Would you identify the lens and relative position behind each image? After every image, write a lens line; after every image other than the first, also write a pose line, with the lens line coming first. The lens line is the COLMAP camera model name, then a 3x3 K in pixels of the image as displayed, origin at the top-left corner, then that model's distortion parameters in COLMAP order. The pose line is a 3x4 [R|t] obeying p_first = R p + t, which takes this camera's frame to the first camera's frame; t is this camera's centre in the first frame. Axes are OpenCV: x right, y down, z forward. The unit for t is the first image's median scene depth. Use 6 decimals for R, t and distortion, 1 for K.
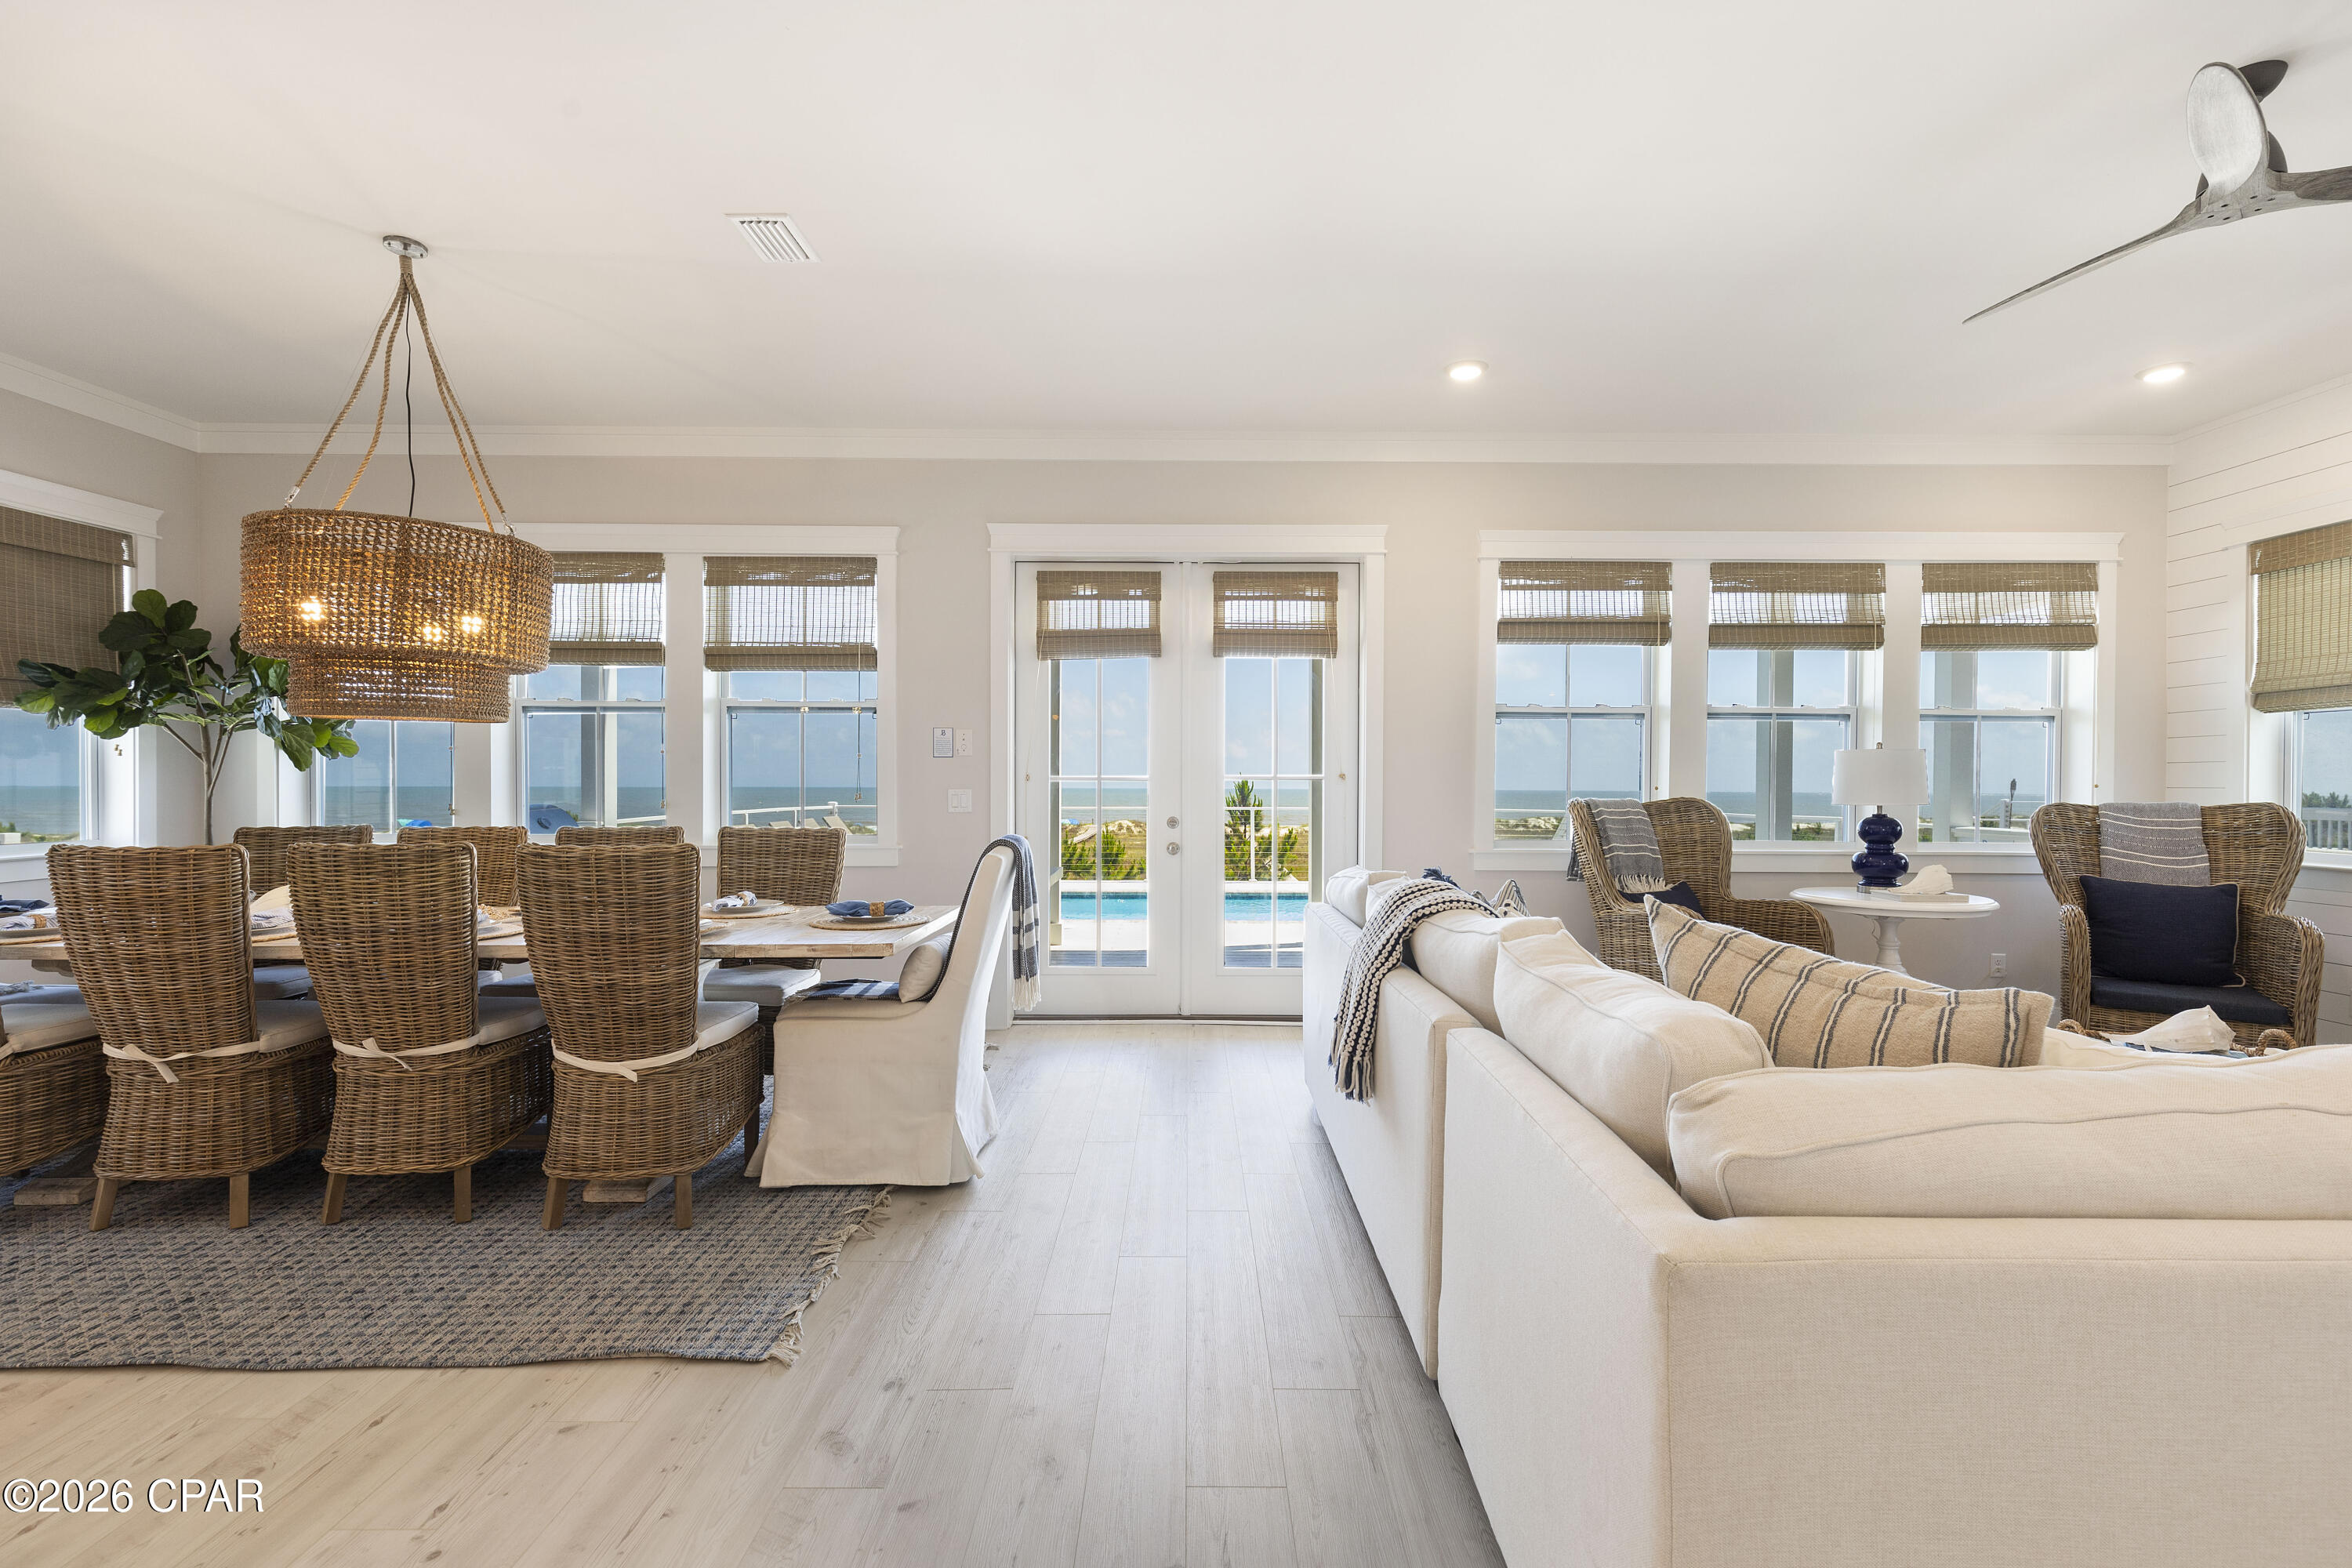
lens RADIAL K [[1060.6, 0, 1161.7], [0, 1060.6, 802.8], [0, 0, 1]] dist [0.009450, -0.001479]
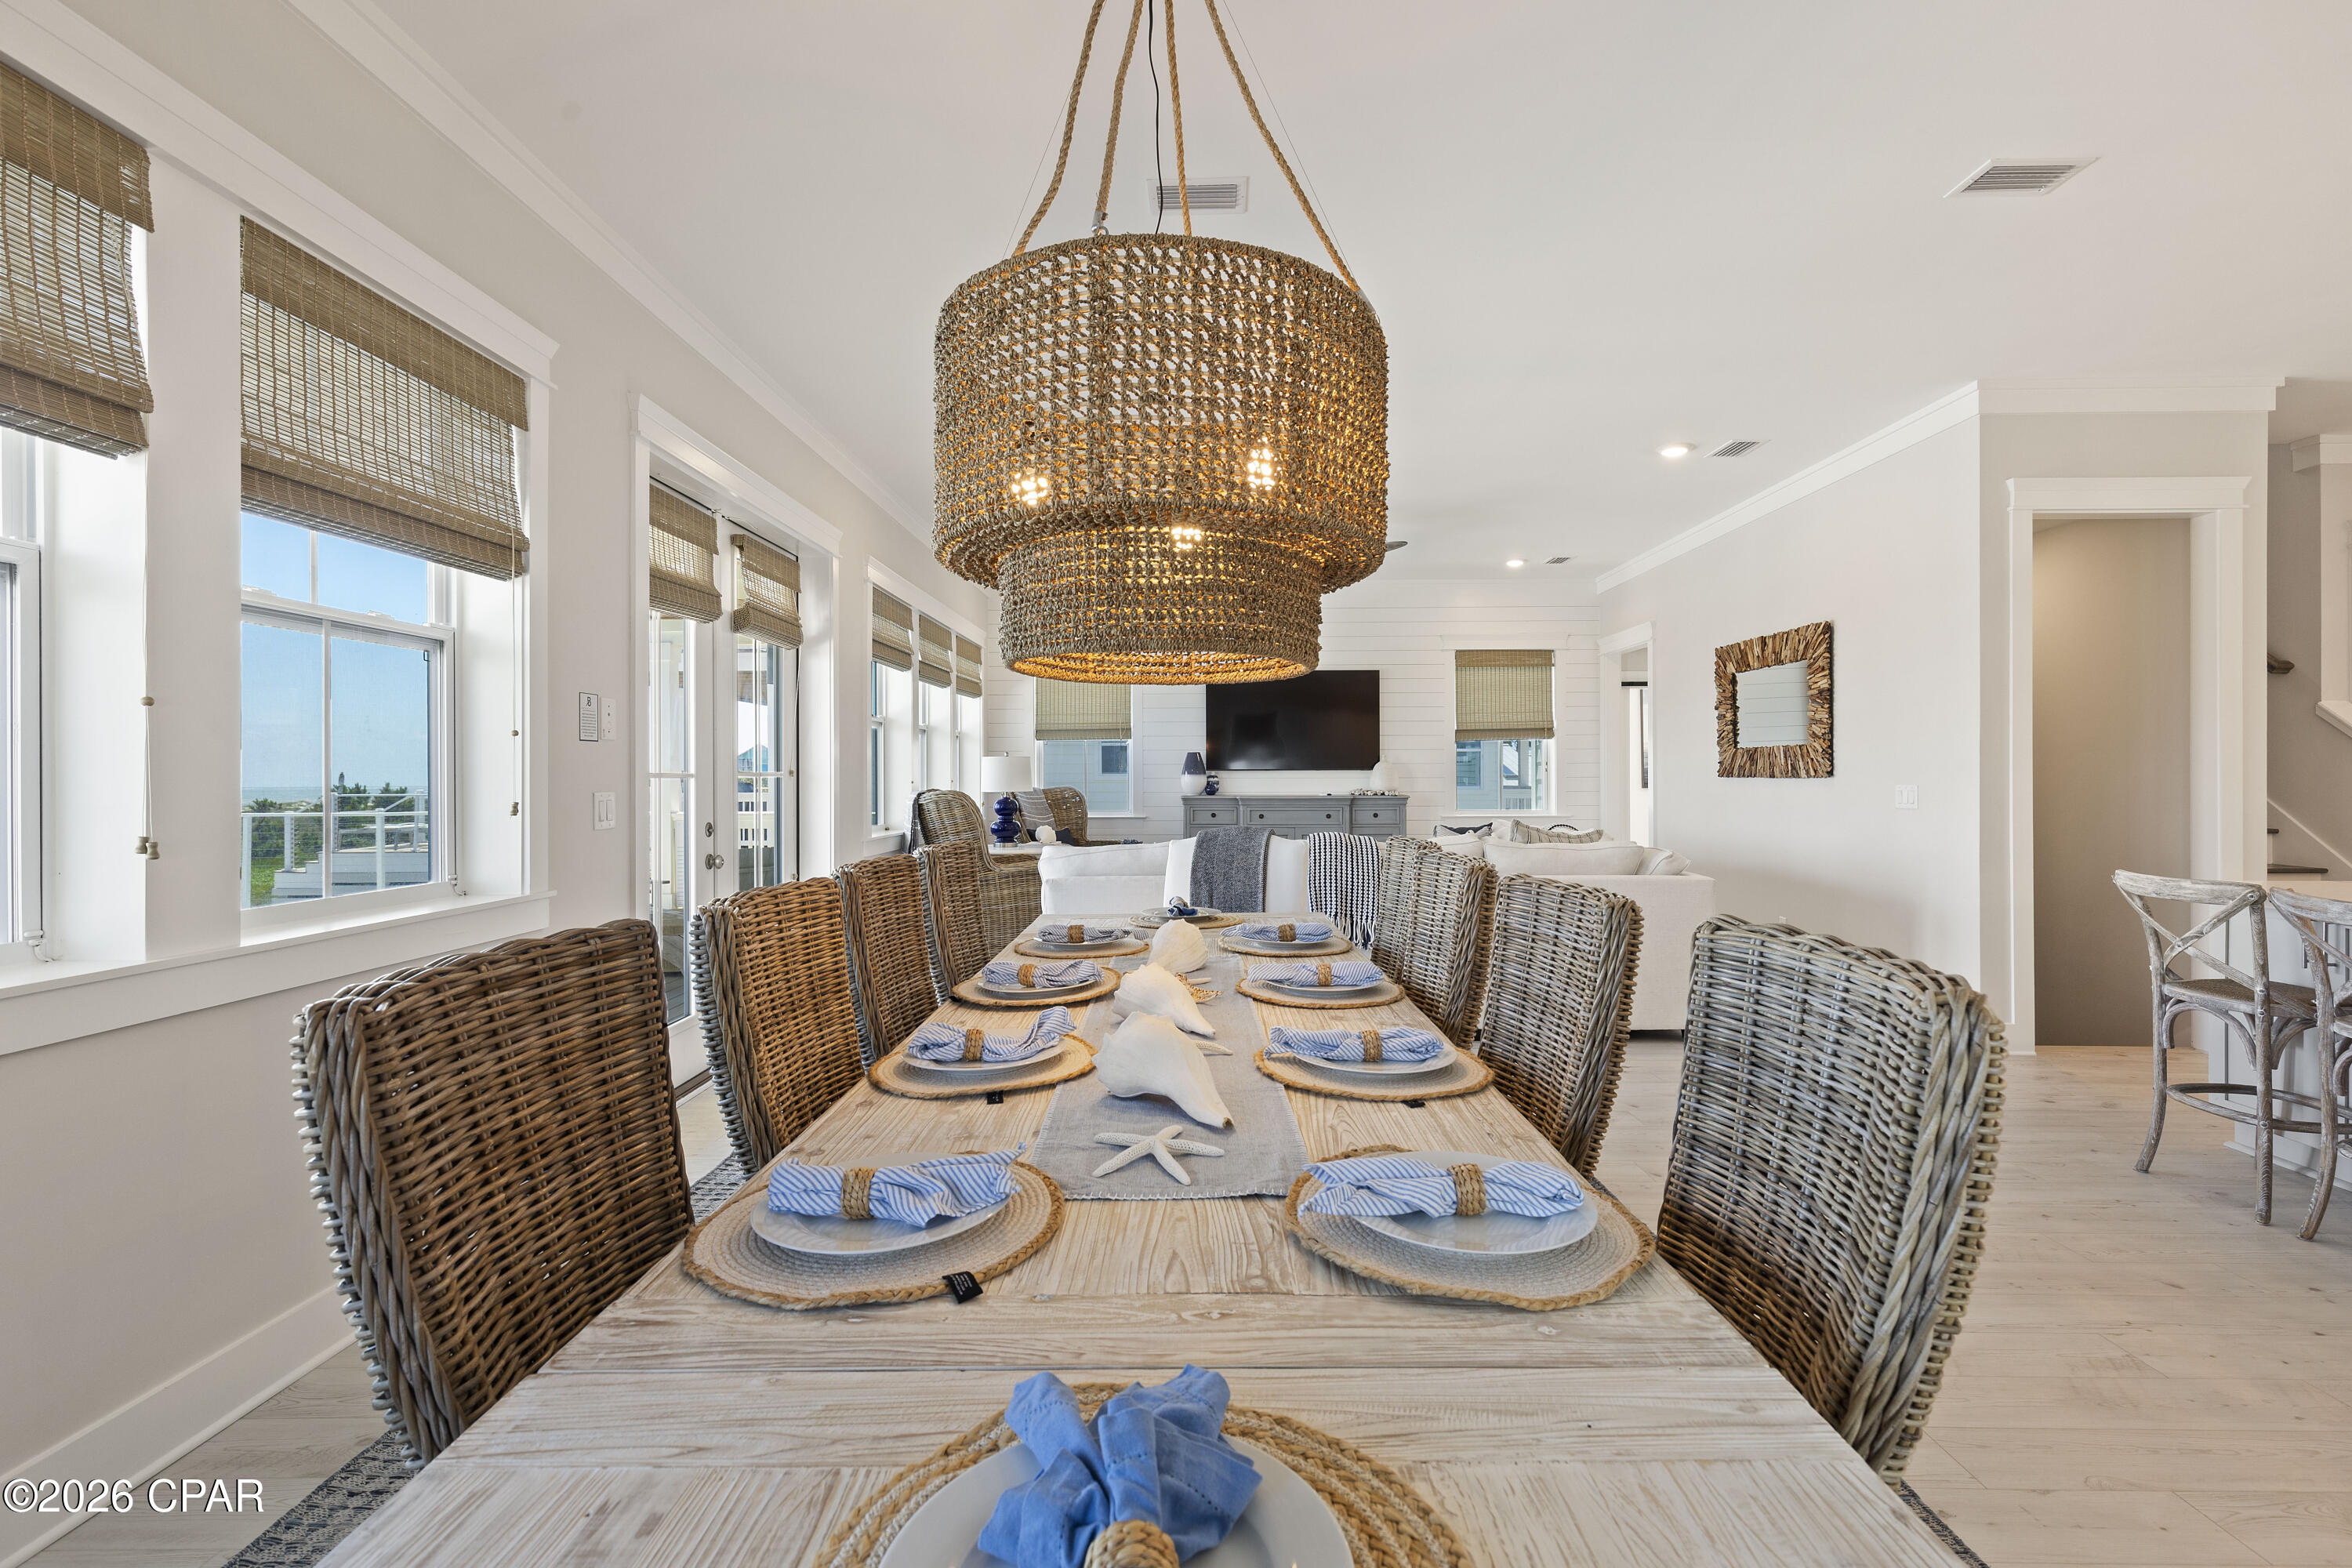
lens RADIAL K [[1060.6, 0, 1190.9], [0, 1060.6, 779.2], [0, 0, 1]] dist [0.009450, -0.001479]
pose [[0.000586, -0.006105, 0.999981, -0.833699], [0.021618, 0.999748, 0.006091, -0.017443], [-0.999766, 0.021614, 0.000718, 0.662093]]
